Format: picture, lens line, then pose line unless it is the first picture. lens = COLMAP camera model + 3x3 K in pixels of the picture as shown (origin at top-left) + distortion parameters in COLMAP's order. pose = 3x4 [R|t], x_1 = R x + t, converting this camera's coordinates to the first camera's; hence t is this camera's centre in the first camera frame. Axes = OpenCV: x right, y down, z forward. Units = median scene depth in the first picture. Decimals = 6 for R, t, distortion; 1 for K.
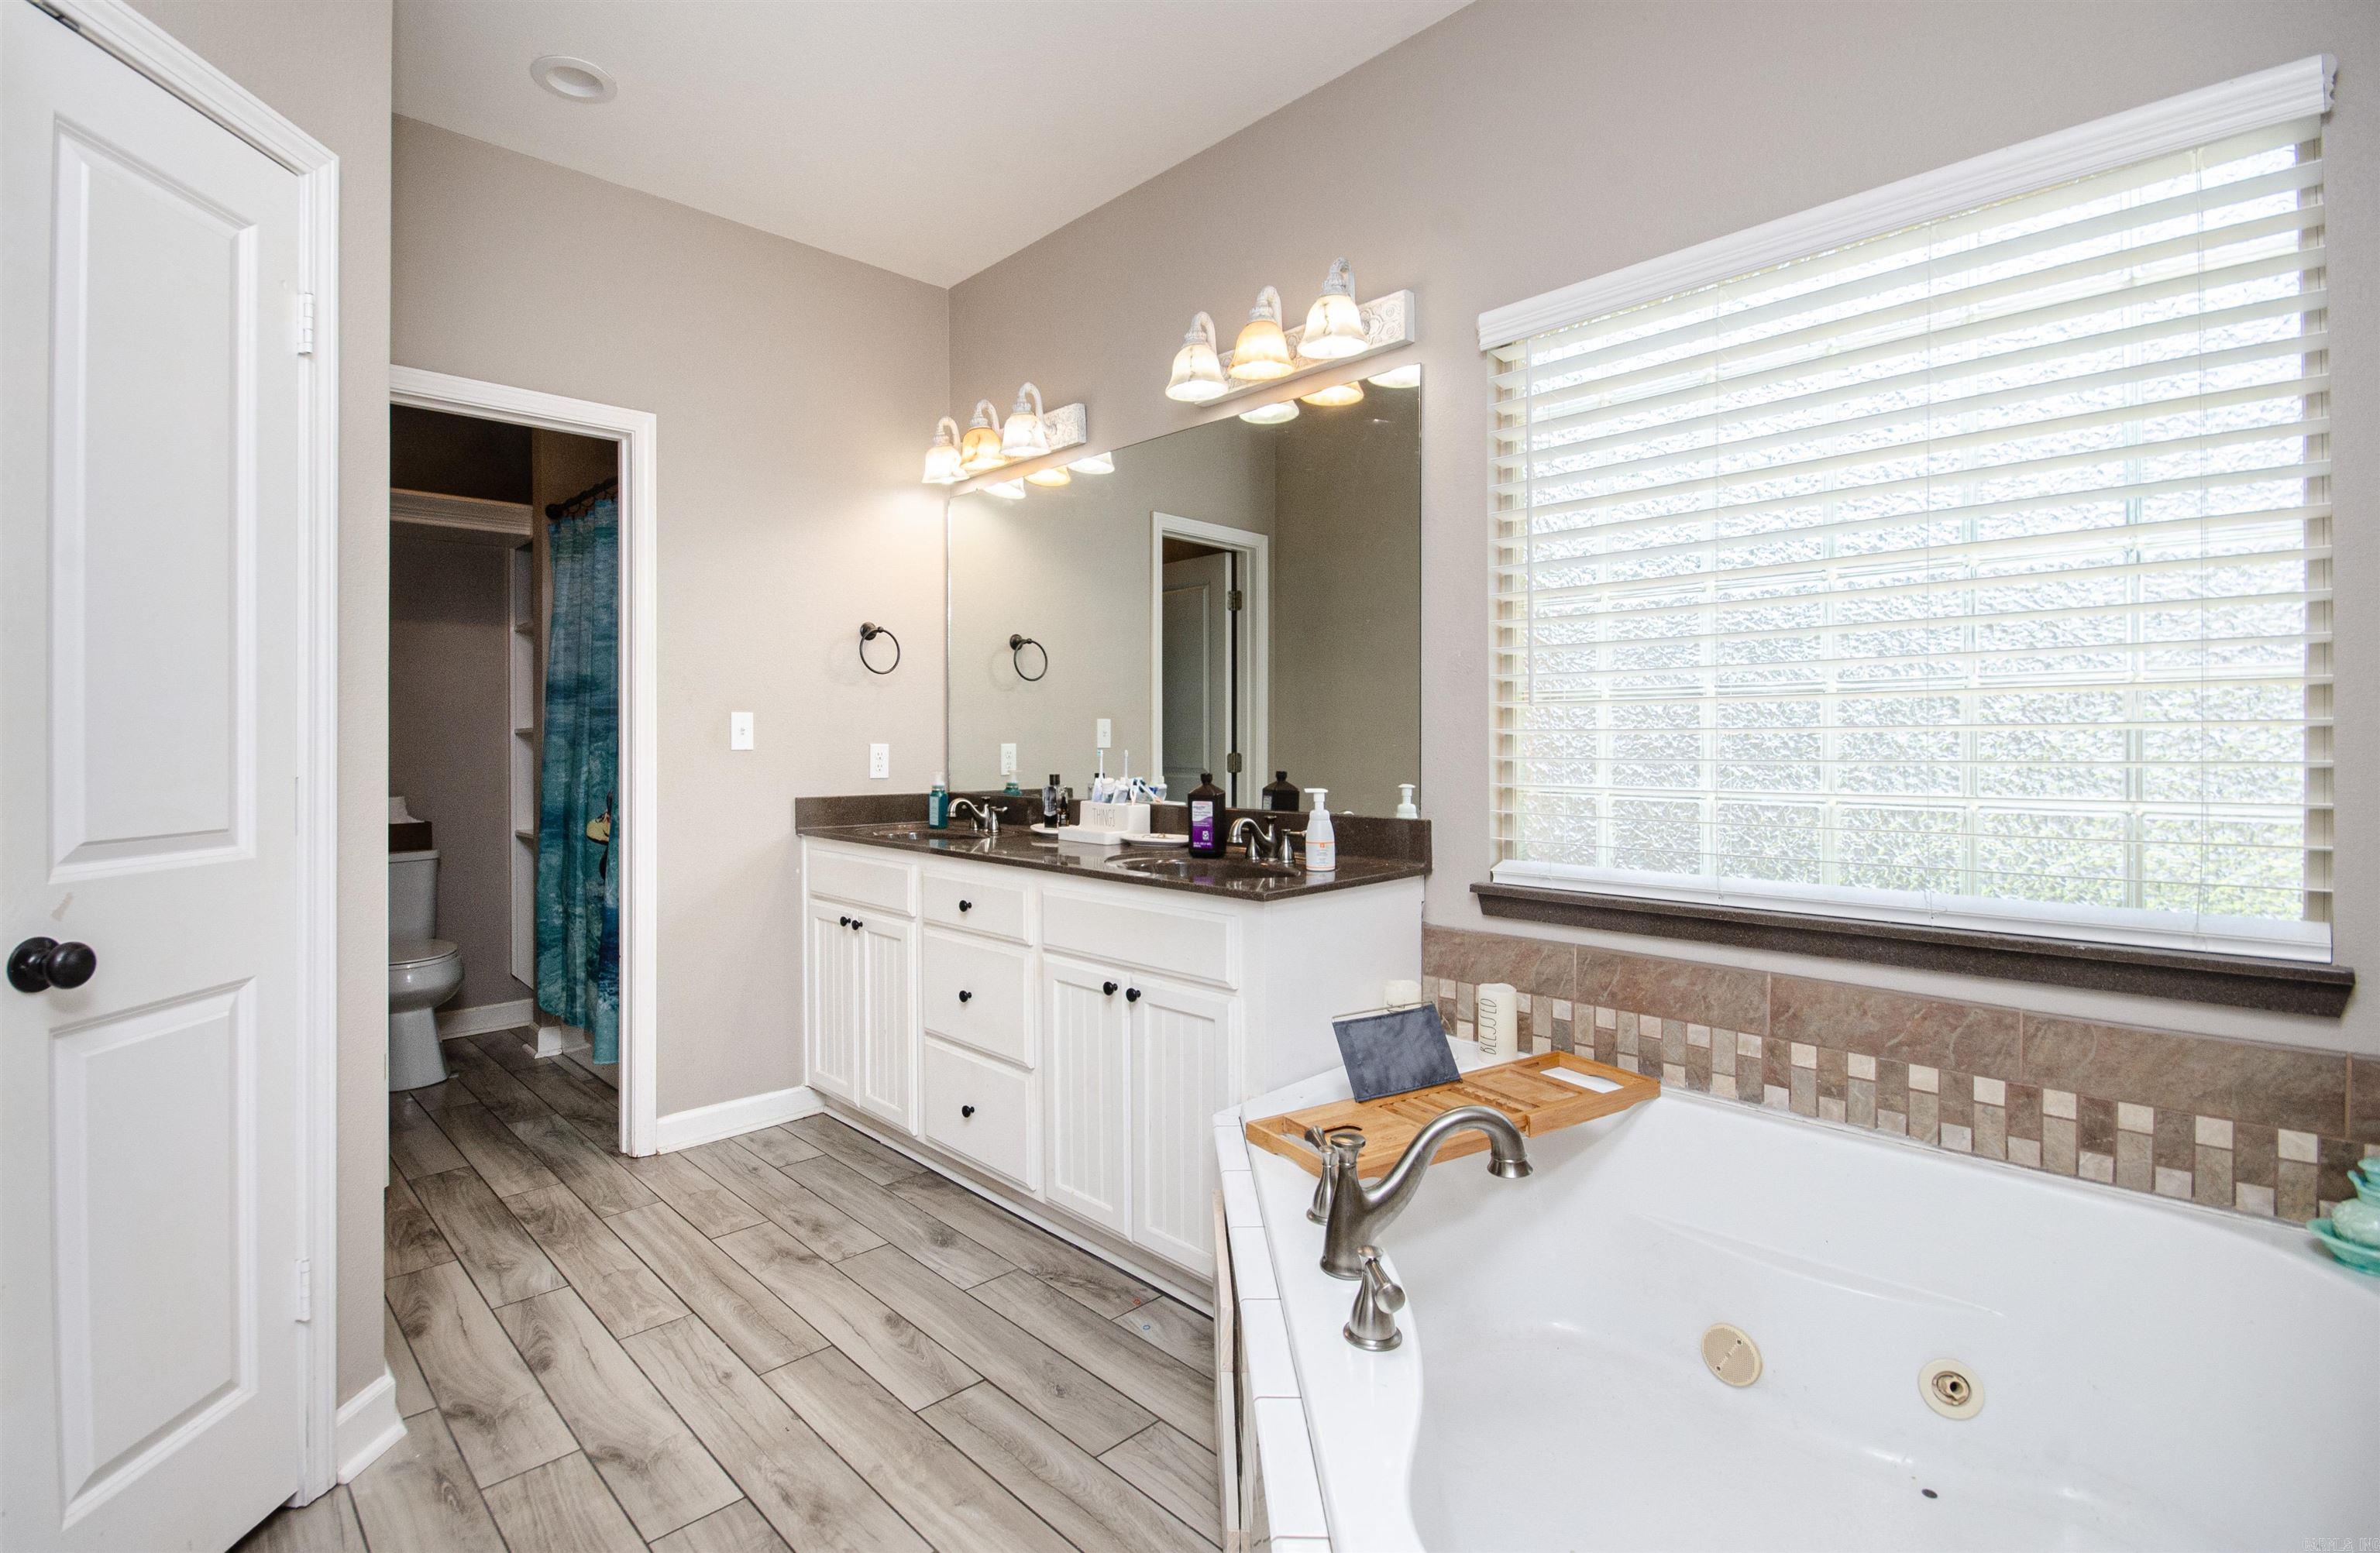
lens RADIAL K [[1085.0, 0, 1106.4], [0, 1085.0, 733.0], [0, 0, 1]] dist [0.002292, 0.000085]
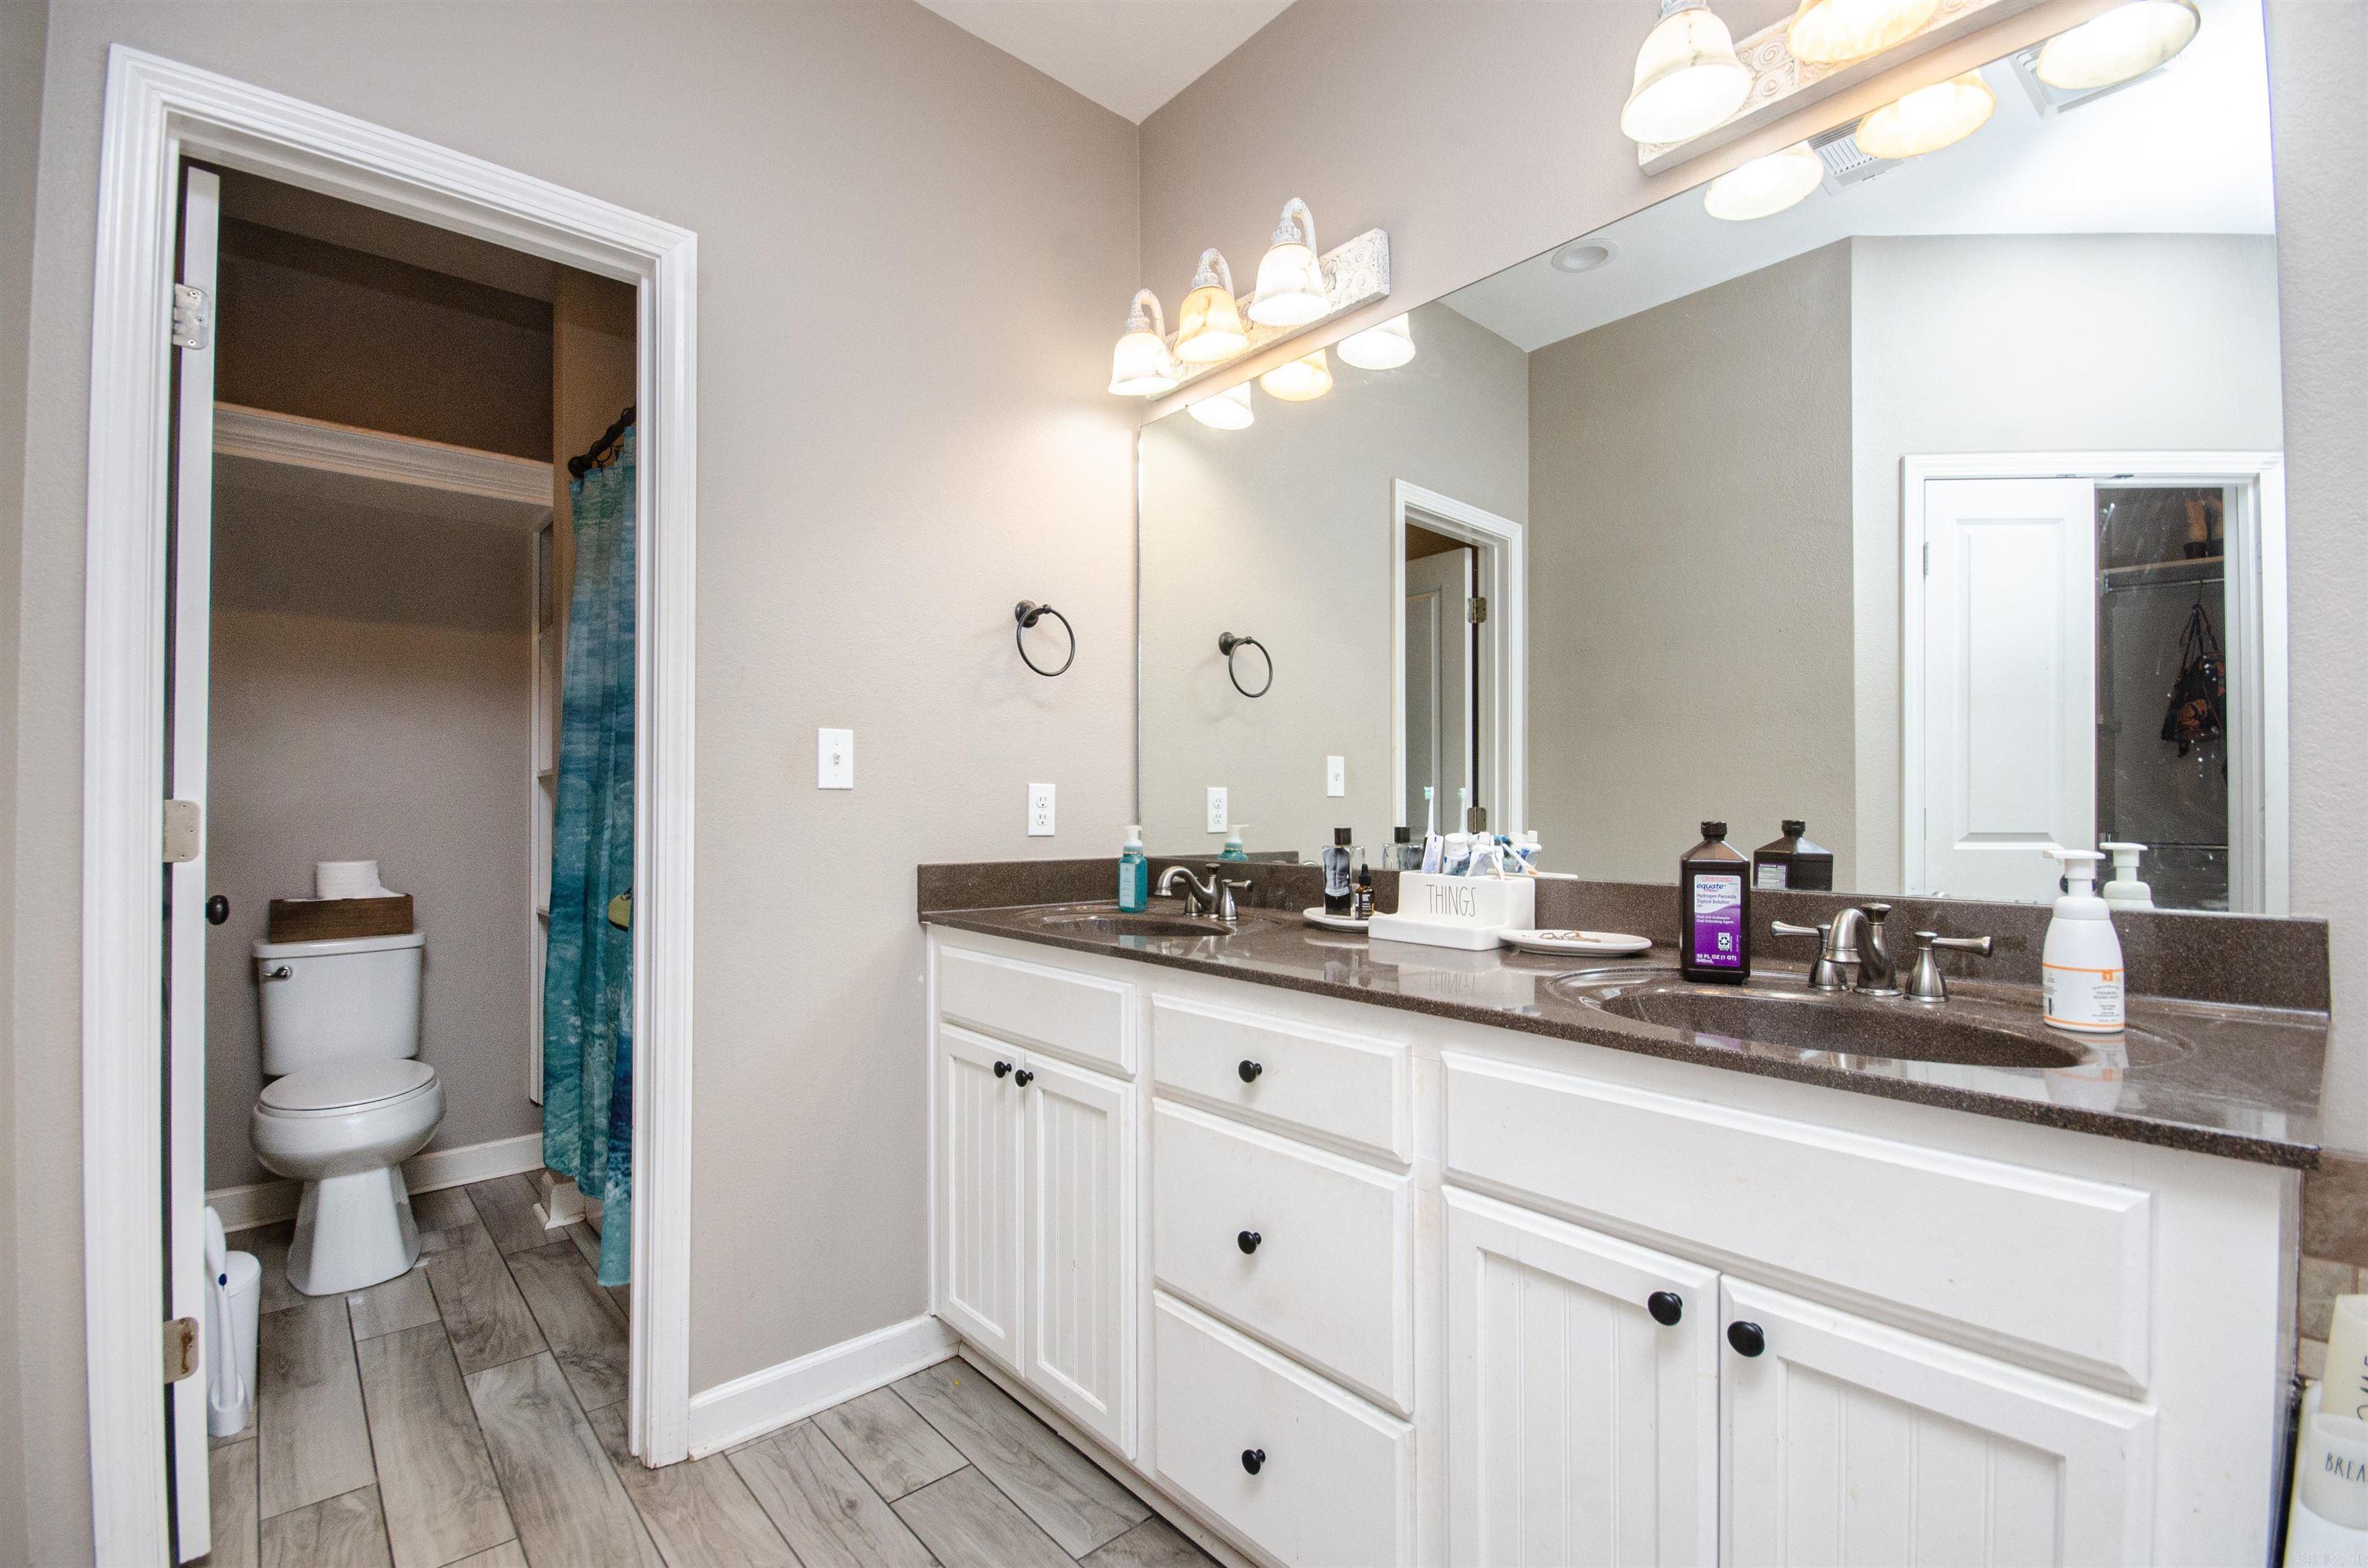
lens RADIAL K [[1045.6, 0, 1184.6], [0, 1045.6, 792.4], [0, 0, 1]] dist [0.002803, -0.000119]
pose [[0.999968, 0.002156, -0.007726, -0.124793], [-0.002221, 0.999962, -0.008479, 0.021907], [0.007708, 0.008496, 0.999934, 0.384520]]
